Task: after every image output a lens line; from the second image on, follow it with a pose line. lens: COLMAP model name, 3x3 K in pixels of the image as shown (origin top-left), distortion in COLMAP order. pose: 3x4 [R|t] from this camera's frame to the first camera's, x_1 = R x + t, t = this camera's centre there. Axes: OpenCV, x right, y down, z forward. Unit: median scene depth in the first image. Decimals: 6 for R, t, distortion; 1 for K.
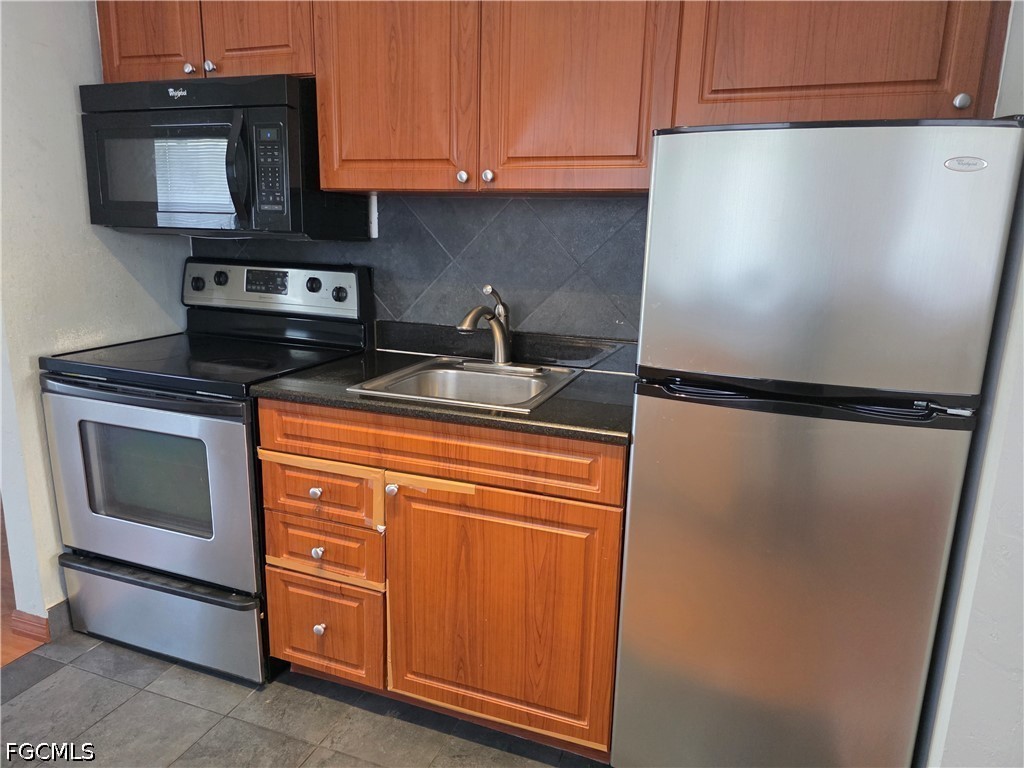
lens RADIAL K [[686.0, 0, 509.8], [0, 686.0, 381.3], [0, 0, 1]] dist [0.045954, -0.028306]
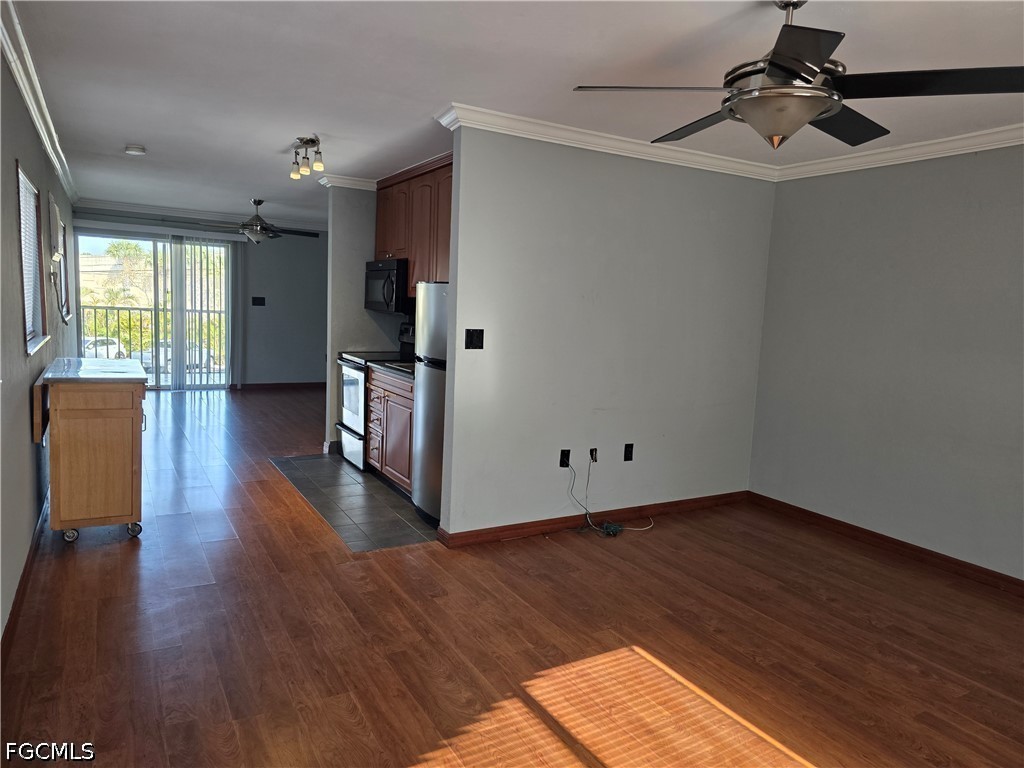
lens RADIAL K [[686.0, 0, 518.6], [0, 686.0, 382.4], [0, 0, 1]] dist [0.045954, -0.028306]
pose [[0.777923, 0.082605, -0.622906, 1.919868], [-0.161582, 0.984283, -0.071266, 0.195014], [0.607229, 0.156090, 0.779043, -0.867757]]
